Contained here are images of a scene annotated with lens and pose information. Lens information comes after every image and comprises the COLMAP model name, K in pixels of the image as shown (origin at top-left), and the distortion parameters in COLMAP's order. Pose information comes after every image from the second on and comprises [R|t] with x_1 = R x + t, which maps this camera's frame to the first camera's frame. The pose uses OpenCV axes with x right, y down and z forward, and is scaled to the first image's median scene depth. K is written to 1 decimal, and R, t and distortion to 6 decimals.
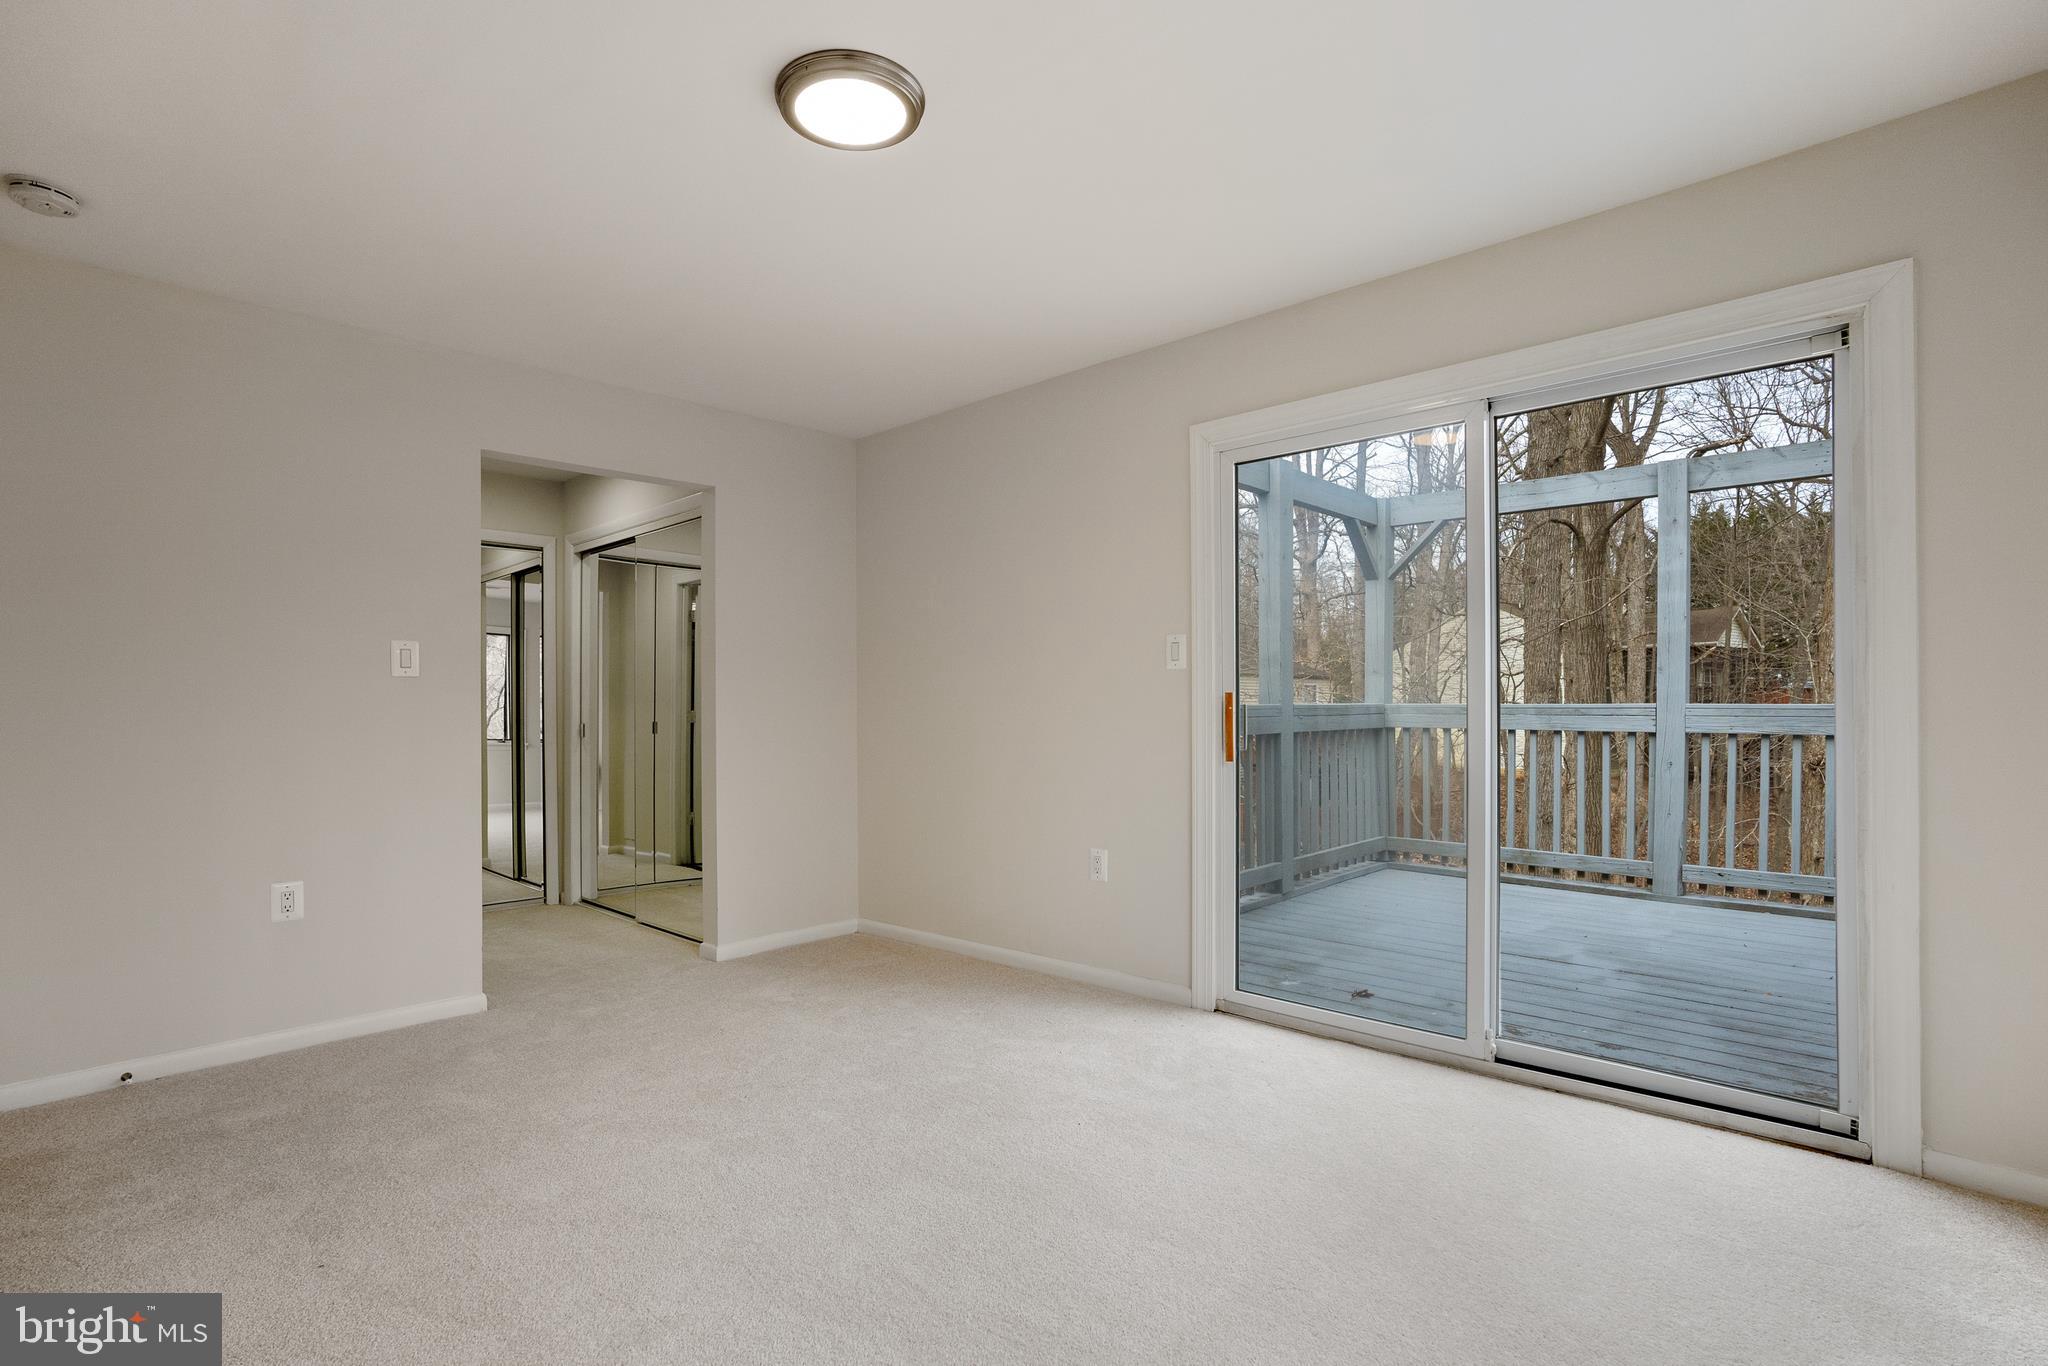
lens RADIAL K [[1003.9, 0, 1024.0], [0, 1003.9, 683.0], [0, 0, 1]] dist [0.020972, 0.000825]
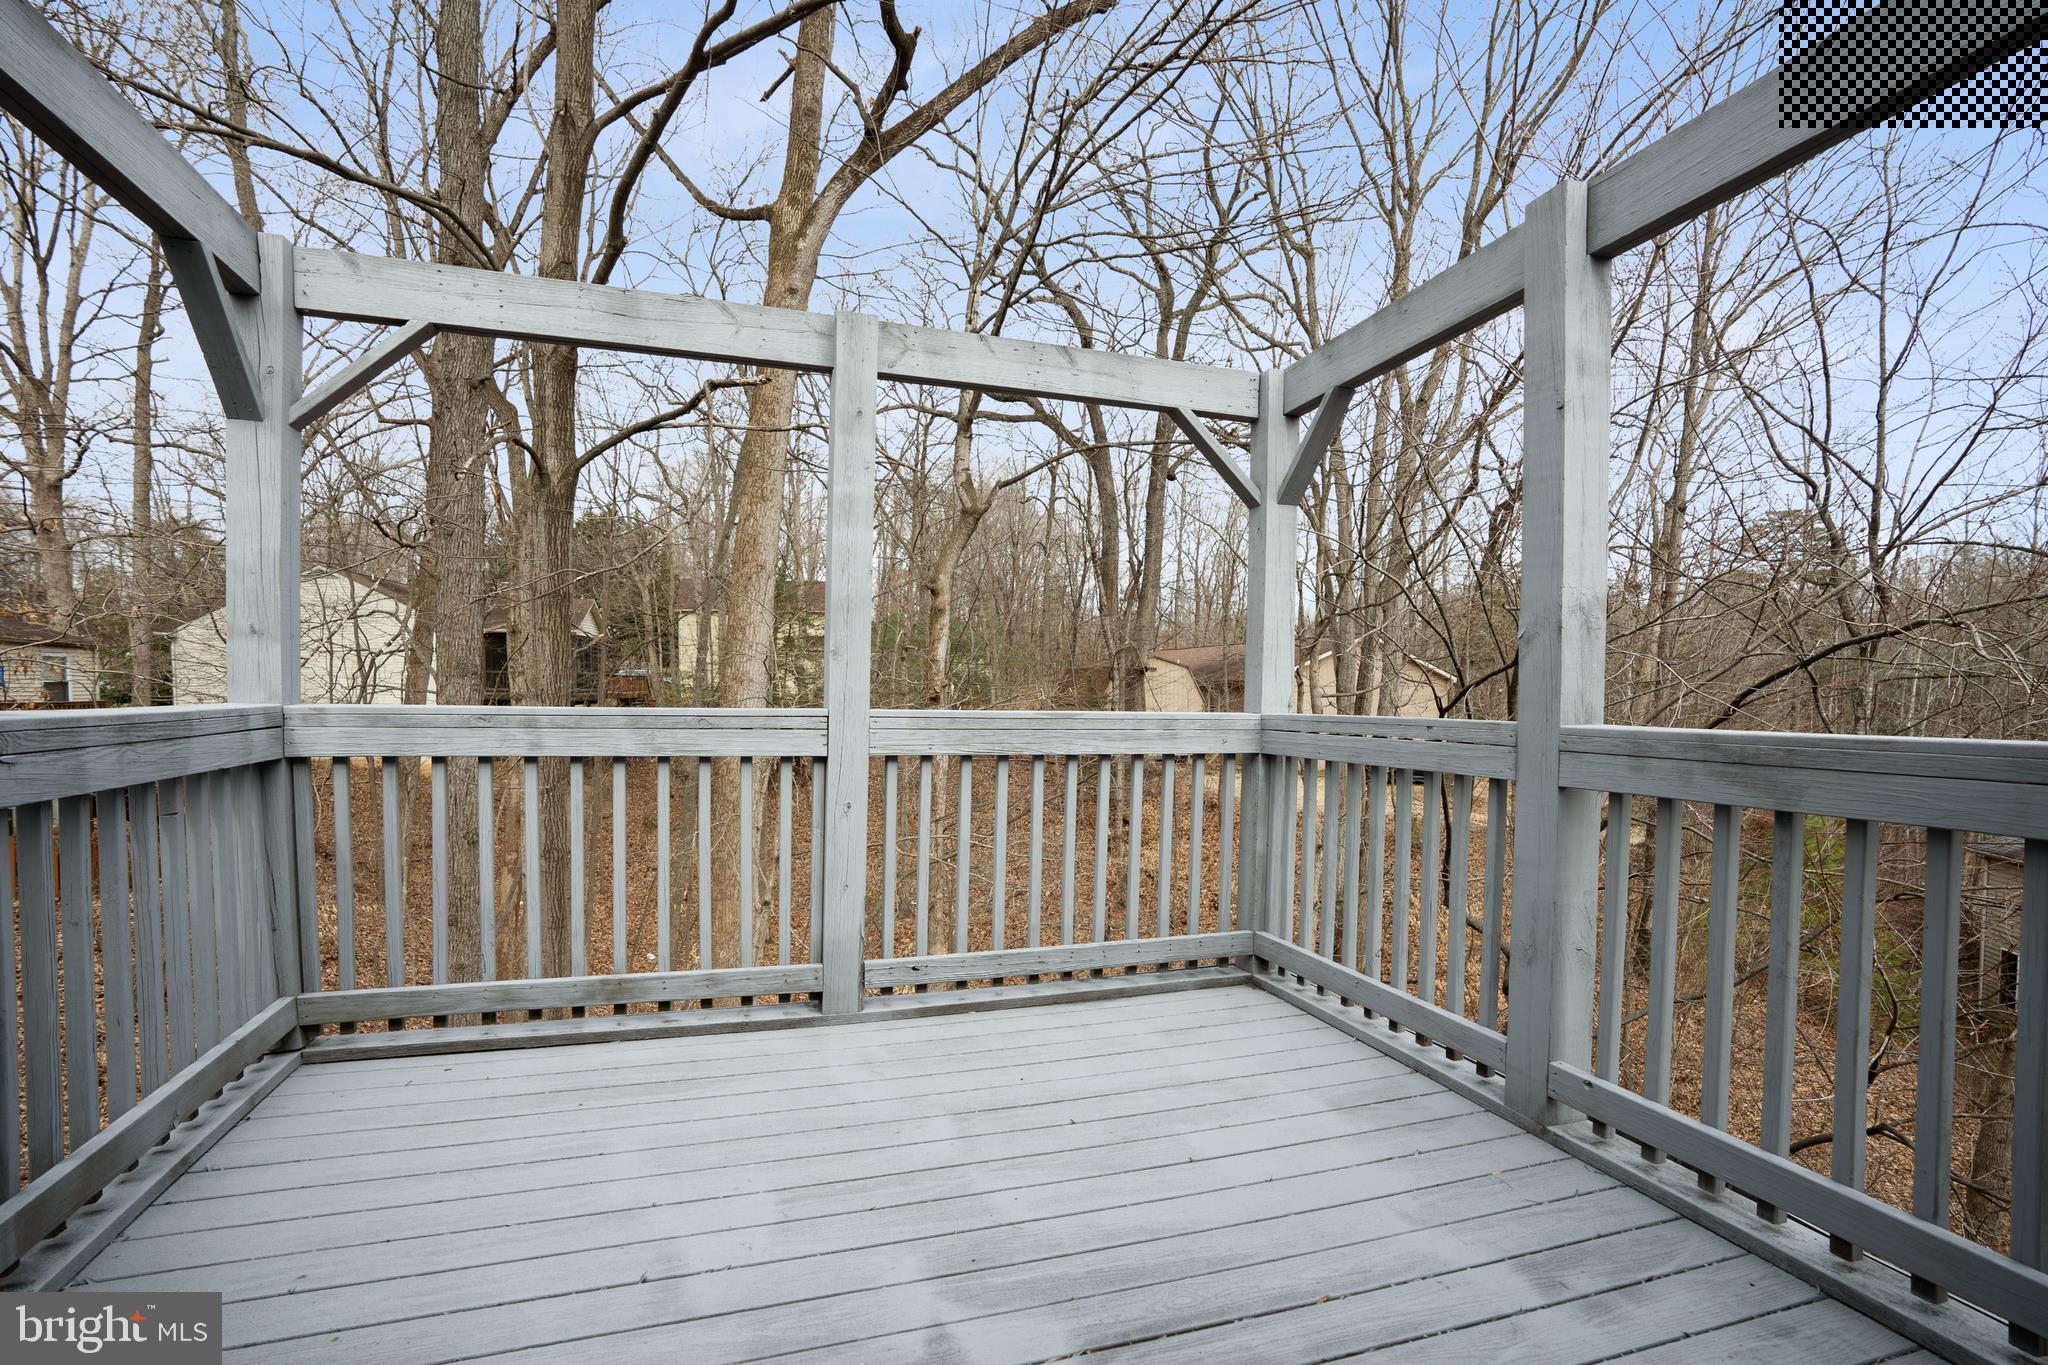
lens RADIAL K [[927.1, 0, 1014.5], [0, 927.1, 739.1], [0, 0, 1]] dist [-0.000631, 0.000227]
pose [[0.473095, -0.038415, 0.880173, 0.184250], [-0.031655, 0.997663, 0.060558, 0.000410], [-0.880443, -0.056511, 0.470773, 0.644663]]
